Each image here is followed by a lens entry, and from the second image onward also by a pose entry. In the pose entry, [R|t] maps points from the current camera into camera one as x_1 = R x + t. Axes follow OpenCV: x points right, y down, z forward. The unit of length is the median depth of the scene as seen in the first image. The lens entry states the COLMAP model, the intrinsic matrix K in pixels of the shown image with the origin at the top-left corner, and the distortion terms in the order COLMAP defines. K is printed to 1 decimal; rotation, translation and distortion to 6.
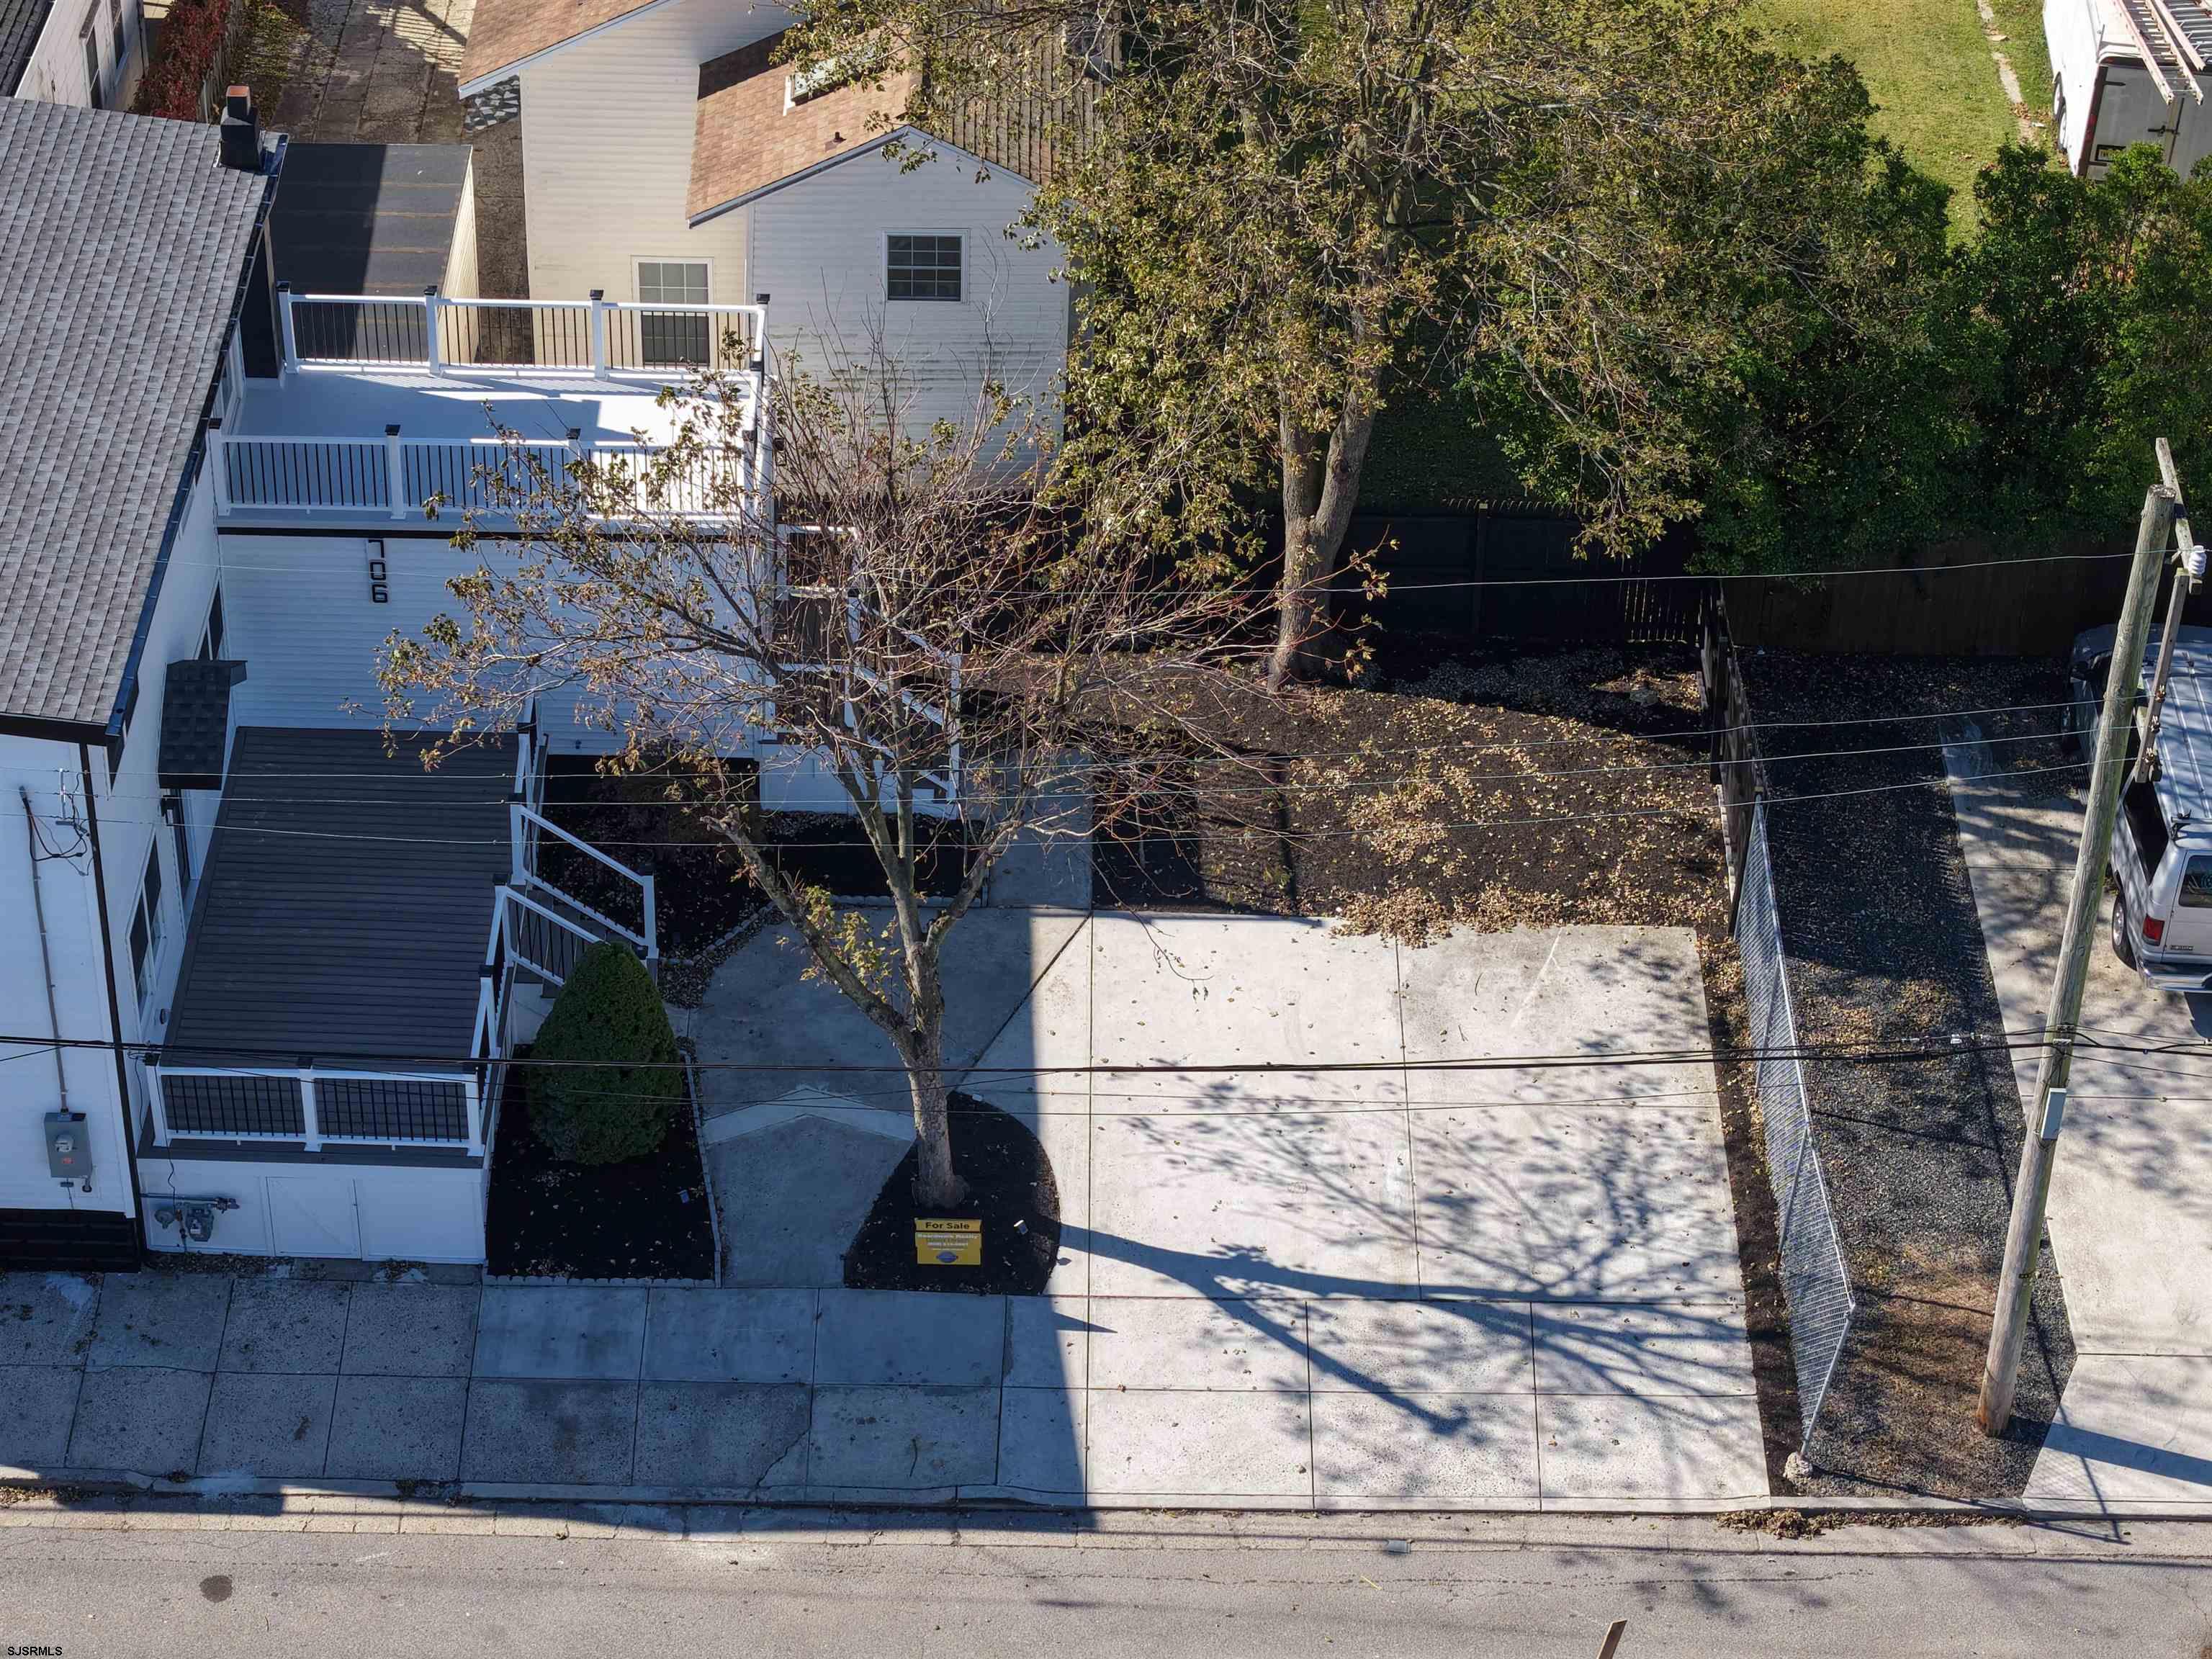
lens RADIAL K [[4682.9, 0, 1118.3], [0, 4682.9, 800.4], [0, 0, 1]] dist [-0.251301, 1.362205]
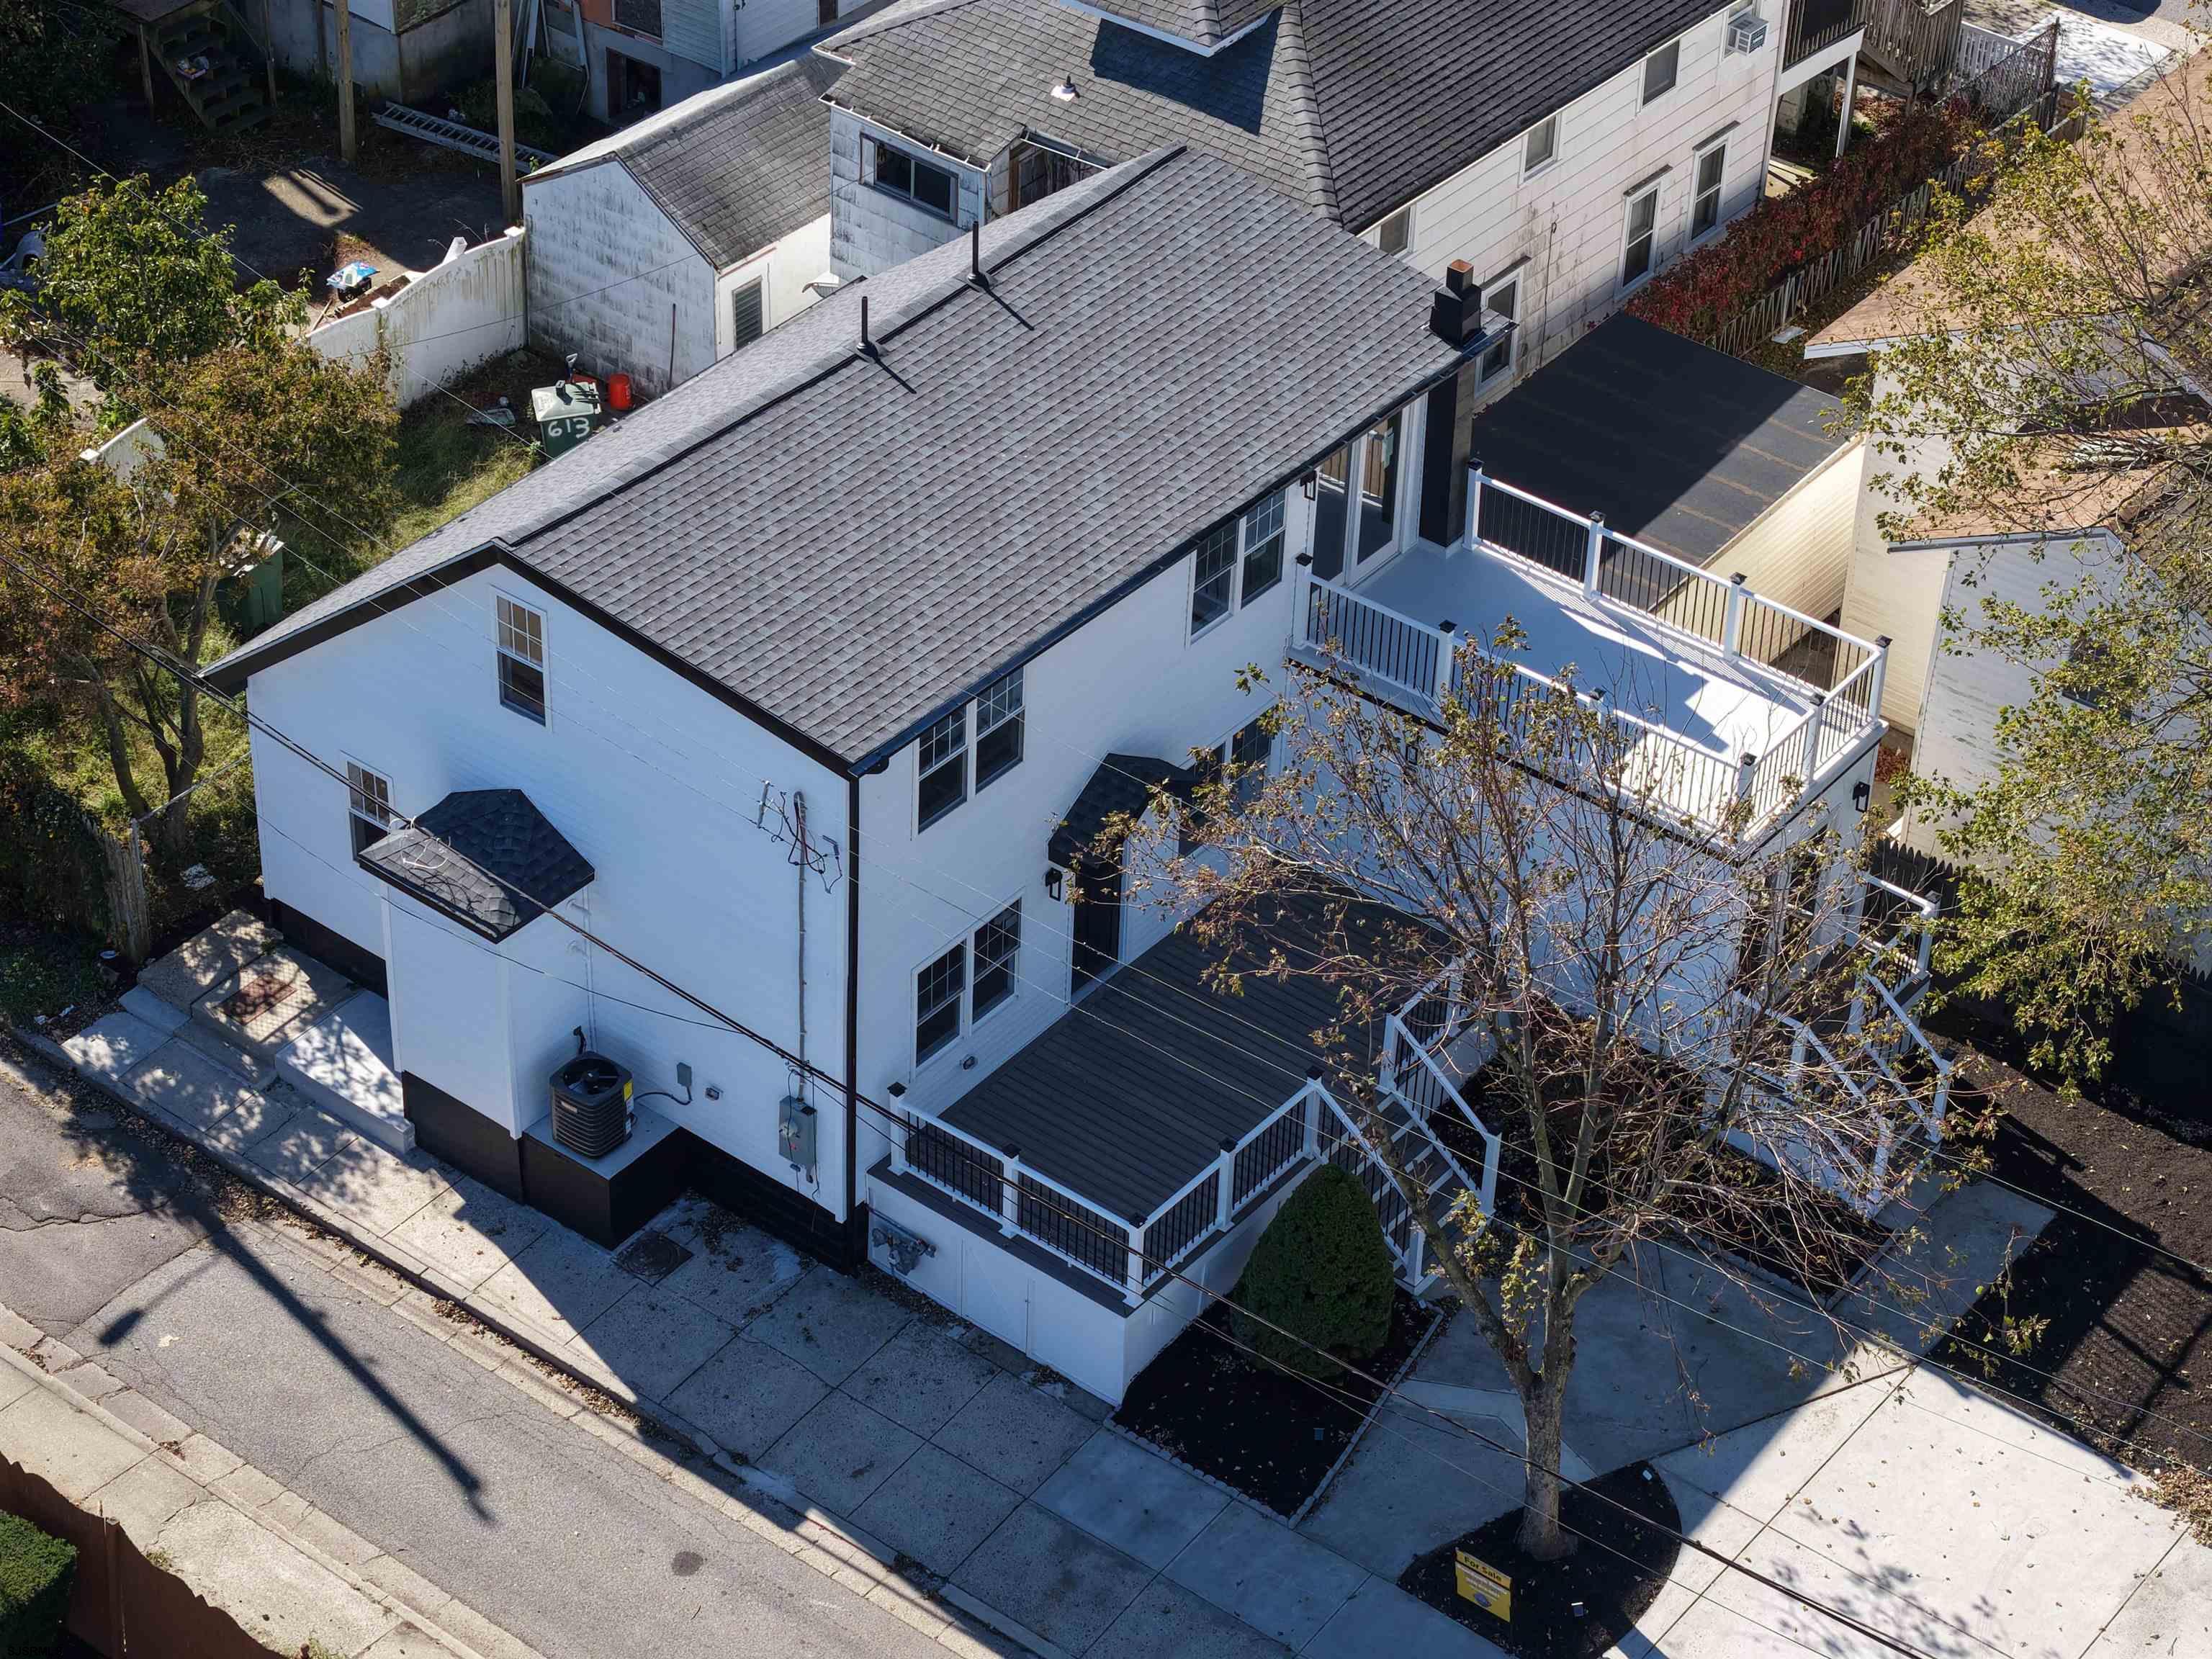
lens RADIAL K [[4682.9, 0, 1118.3], [0, 4682.9, 800.4], [0, 0, 1]] dist [-0.251301, 1.362205]
pose [[0.784964, 0.360129, -0.504122, 0.333026], [-0.376259, 0.923563, 0.073897, -0.099402], [0.492201, 0.131674, 0.860465, 0.107557]]
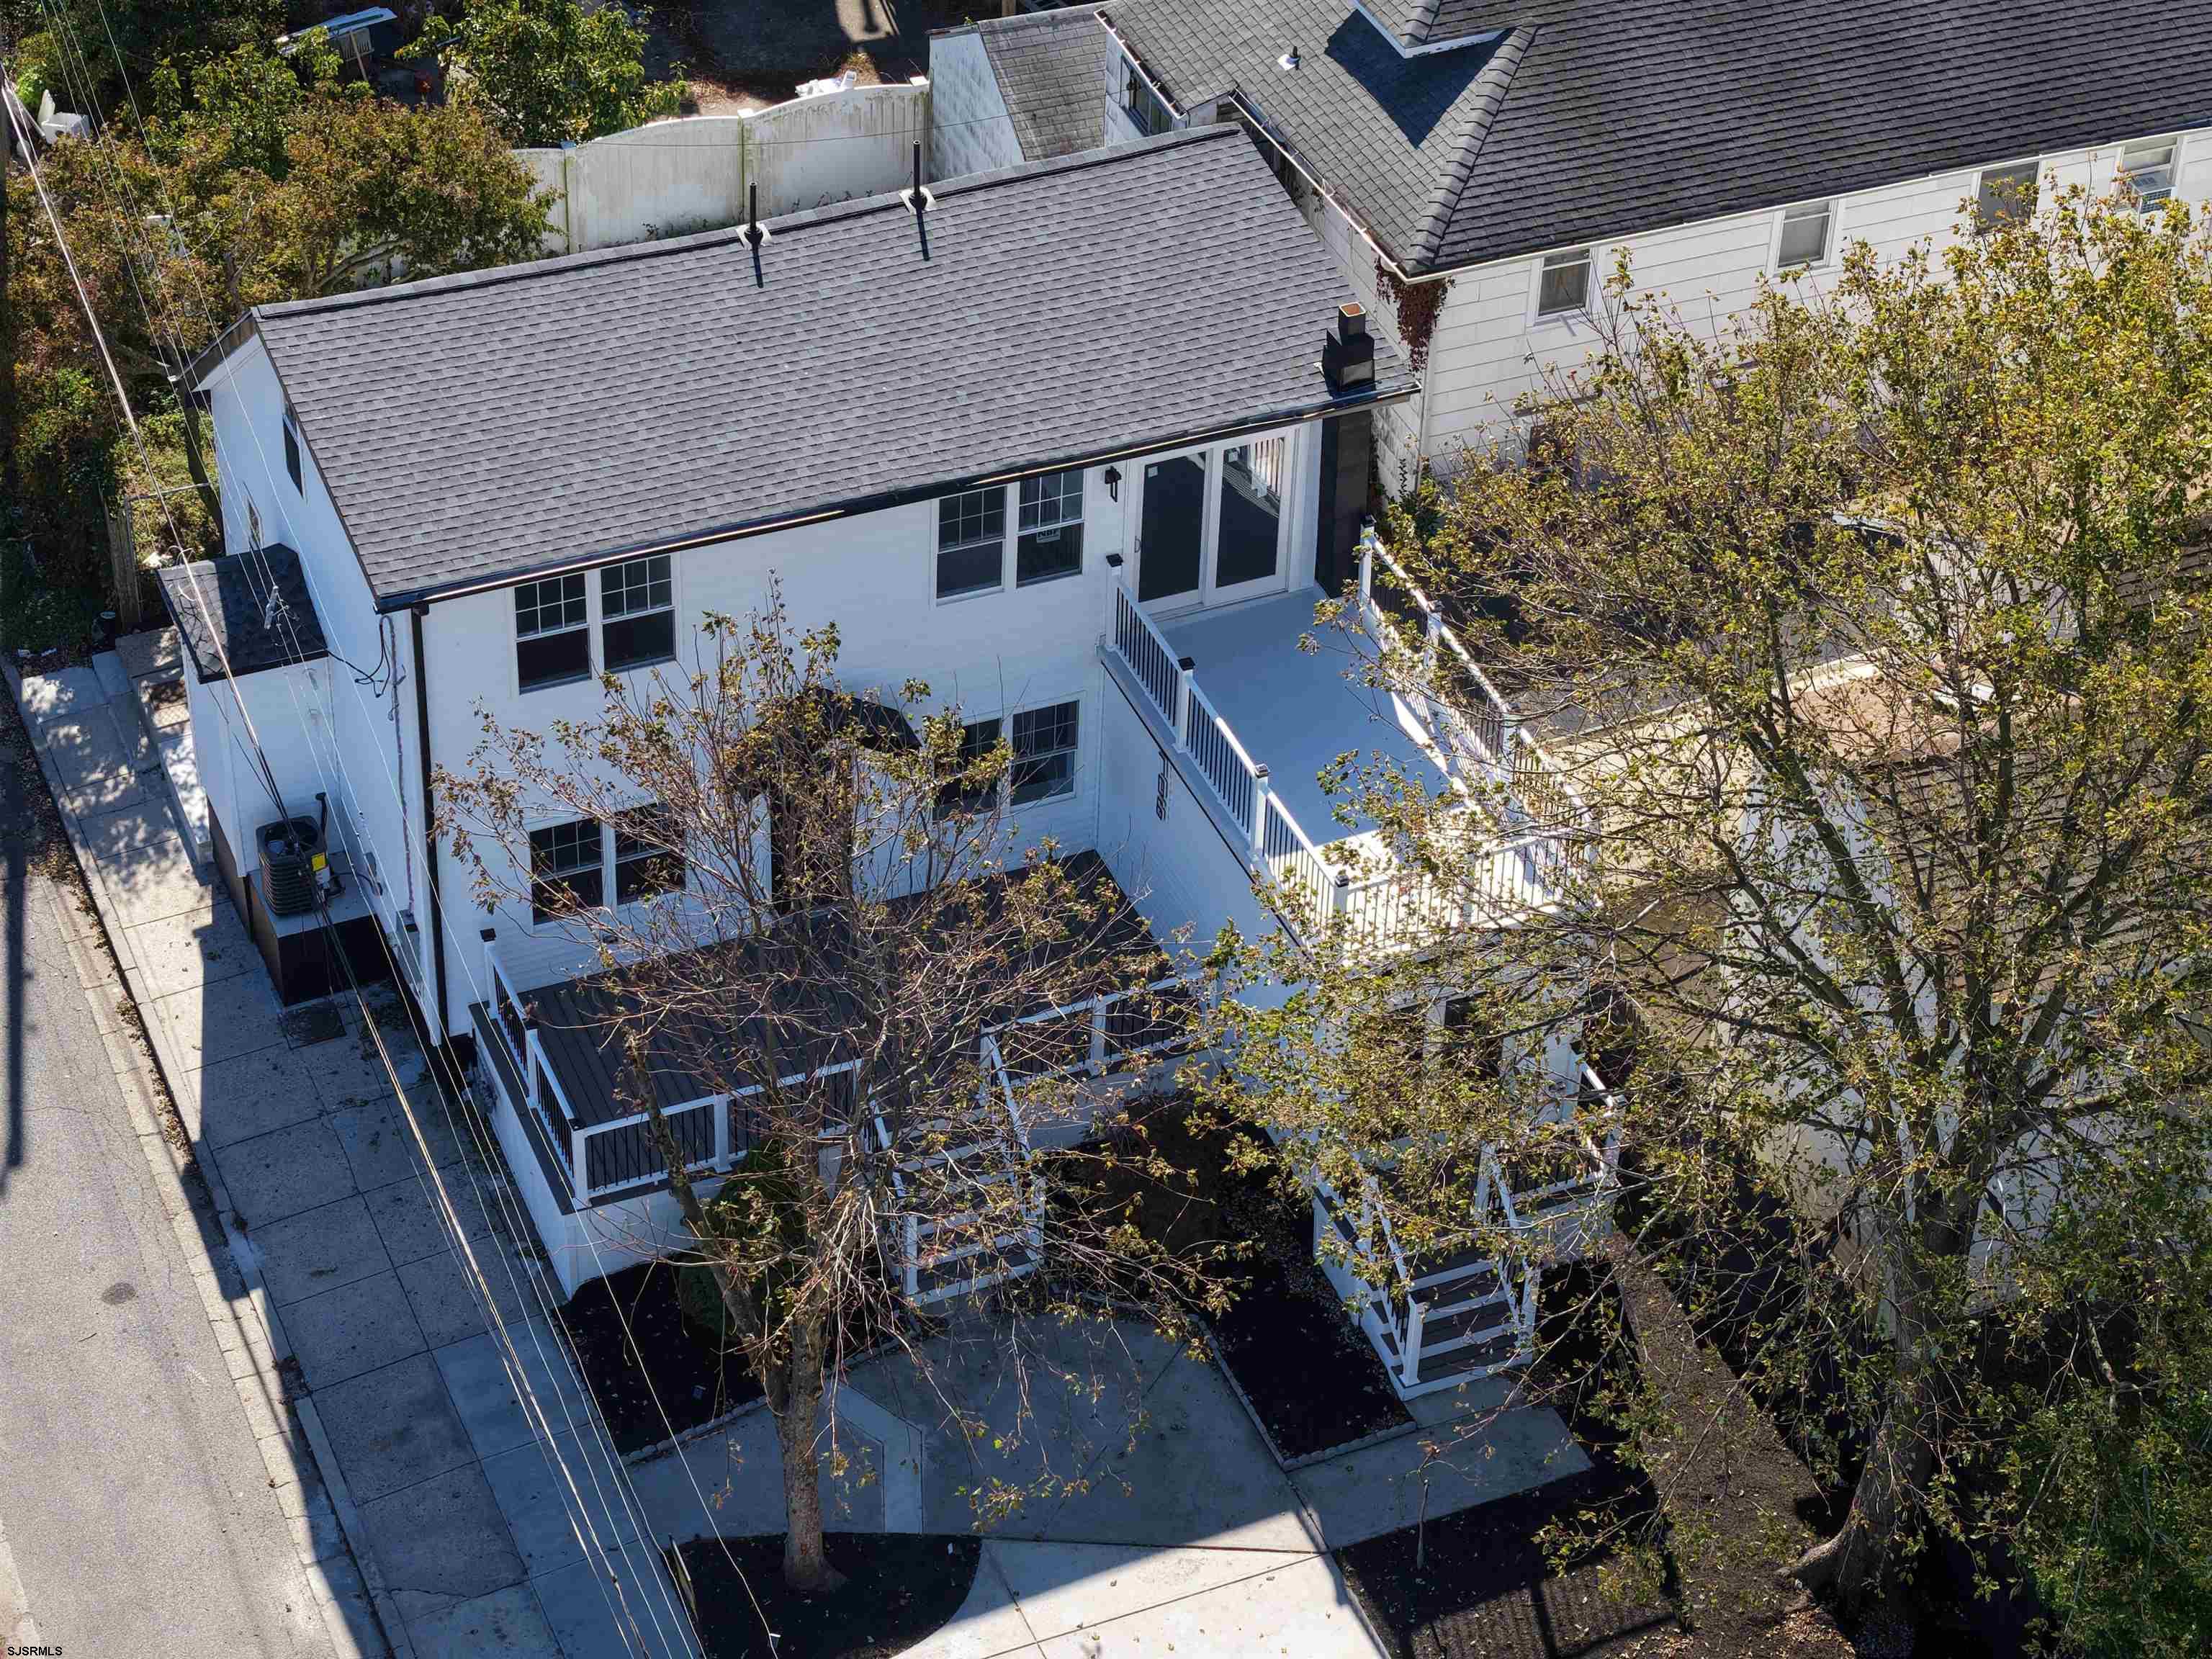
lens RADIAL K [[4682.9, 0, 1118.3], [0, 4682.9, 800.4], [0, 0, 1]] dist [-0.251301, 1.362205]
pose [[0.383852, 0.553854, -0.738853, 0.610384], [-0.565517, 0.773539, 0.286056, -0.350004], [0.729965, 0.308031, 0.610138, 0.436006]]
